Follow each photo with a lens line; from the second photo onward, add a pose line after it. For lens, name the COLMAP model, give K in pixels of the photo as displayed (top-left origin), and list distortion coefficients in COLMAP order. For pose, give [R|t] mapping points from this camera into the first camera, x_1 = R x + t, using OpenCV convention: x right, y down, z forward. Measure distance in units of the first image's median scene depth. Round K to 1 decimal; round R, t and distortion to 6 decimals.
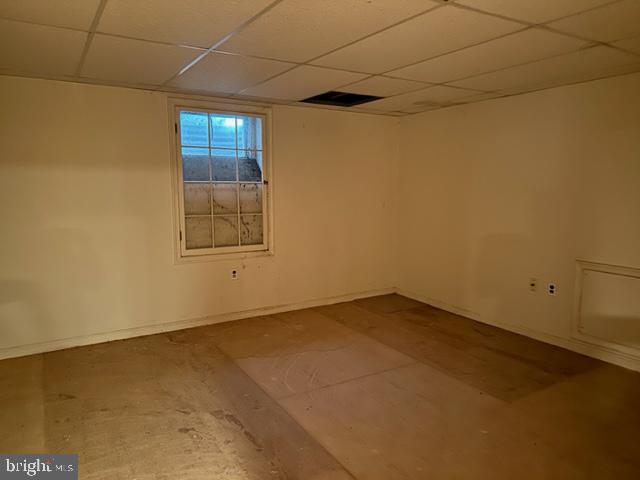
lens RADIAL K [[471.9, 0, 320.0], [0, 471.9, 240.0], [0, 0, 1]] dist [0.072474, -0.002274]
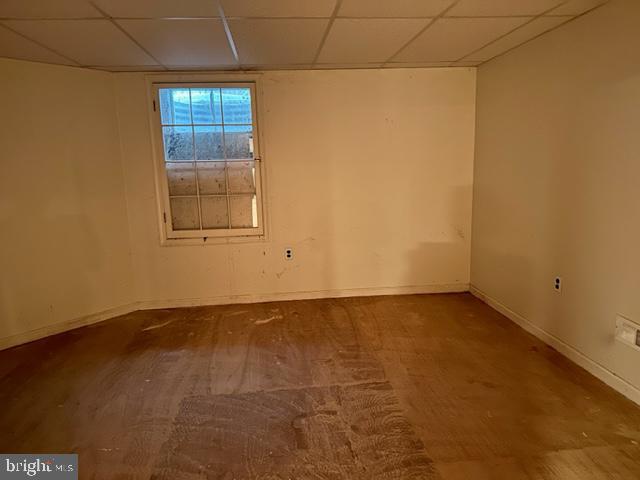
lens RADIAL K [[471.9, 0, 320.0], [0, 471.9, 240.0], [0, 0, 1]] dist [0.072474, -0.002274]
pose [[0.904874, 0.048279, -0.422932, 0.402416], [-0.024994, 0.997859, 0.060433, -0.028053], [0.424944, -0.044113, 0.904144, 0.238316]]
